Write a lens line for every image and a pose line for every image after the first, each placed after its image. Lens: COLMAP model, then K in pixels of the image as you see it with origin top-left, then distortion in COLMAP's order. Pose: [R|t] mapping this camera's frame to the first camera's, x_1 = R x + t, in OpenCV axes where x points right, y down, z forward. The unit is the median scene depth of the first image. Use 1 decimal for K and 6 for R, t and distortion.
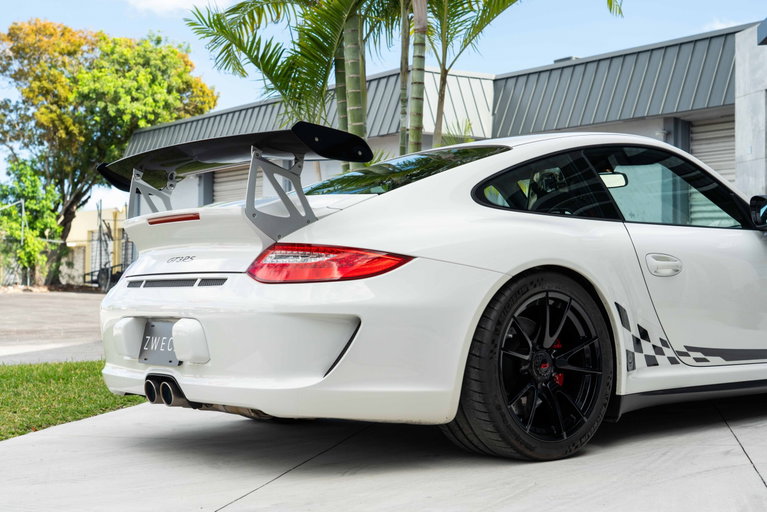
lens RADIAL K [[1150.2, 0, 383.5], [0, 1150.2, 256.0], [0, 0, 1]] dist [0.057023, -0.023963]
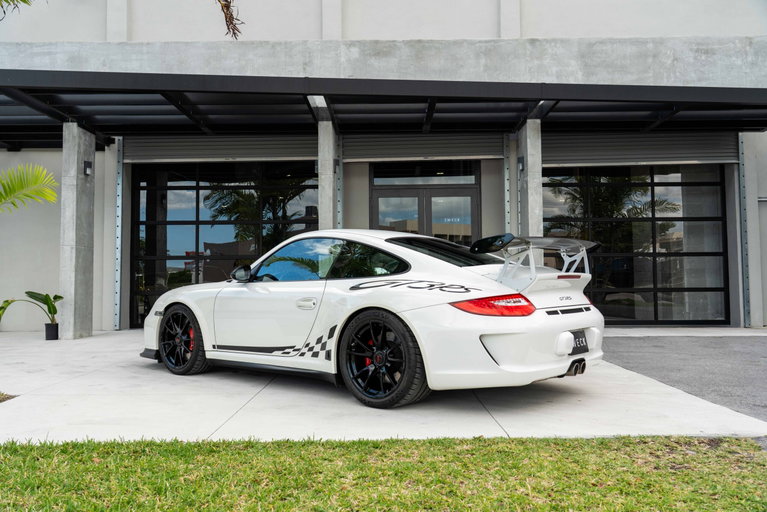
lens RADIAL K [[664.8, 0, 383.5], [0, 664.8, 256.0], [0, 0, 1]] dist [0.025328, -0.005853]
pose [[-0.207095, 0.047029, 0.977190, -1.137299], [-0.016850, 0.998524, -0.051627, -0.004633], [-0.978176, -0.027157, -0.205997, 1.450759]]
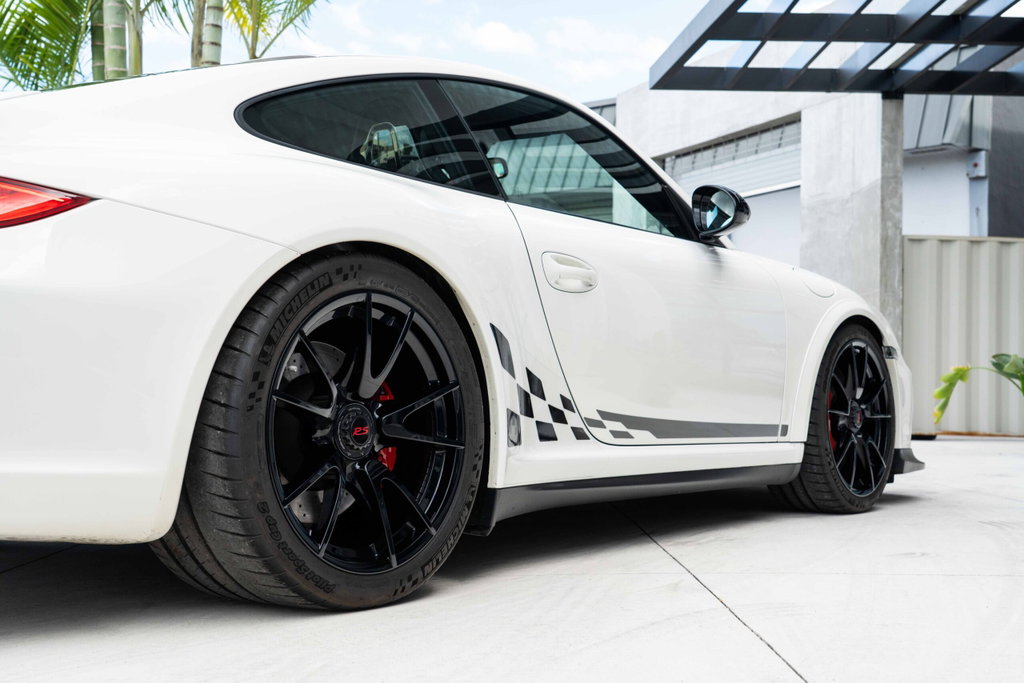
lens RADIAL K [[1269.5, 0, 512.0], [0, 1269.5, 341.5], [0, 0, 1]] dist [0.065118, -0.006072]
pose [[0.973529, 0.027929, 0.226851, 0.068041], [-0.023847, 0.999501, -0.020716, 0.059684], [-0.227316, 0.014758, 0.973709, 0.379663]]
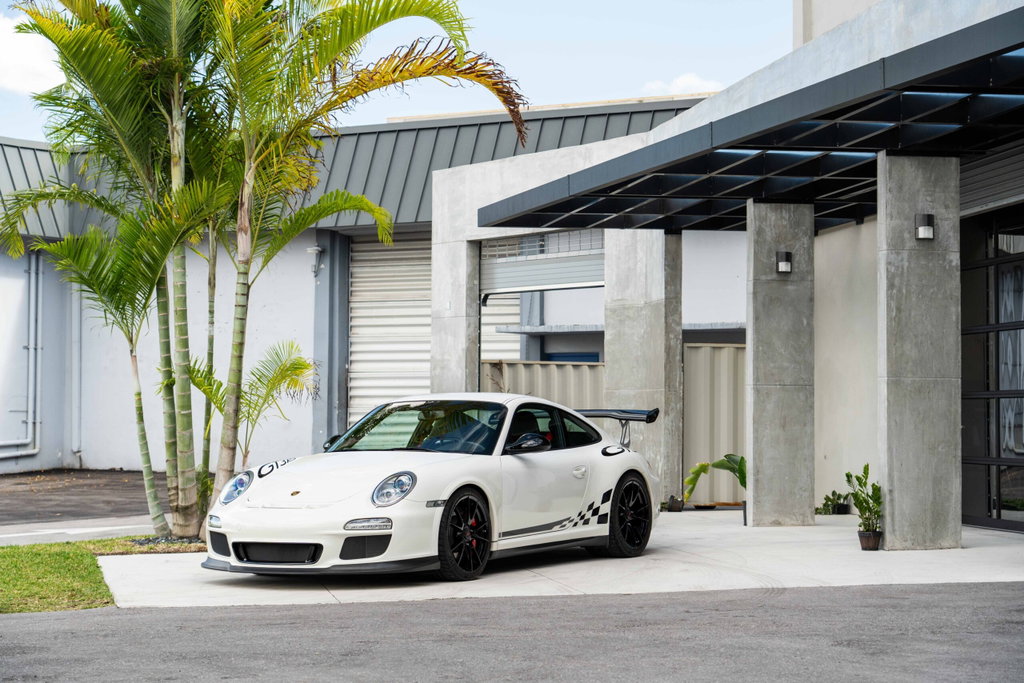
lens RADIAL K [[2157.9, 0, 512.0], [0, 2157.9, 341.5], [0, 0, 1]] dist [0.054797, 0.175707]
pose [[0.926271, 0.013781, 0.376605, -1.034473], [-0.008941, 0.999853, -0.014597, -0.158431], [-0.376751, 0.010153, 0.926259, -2.184904]]
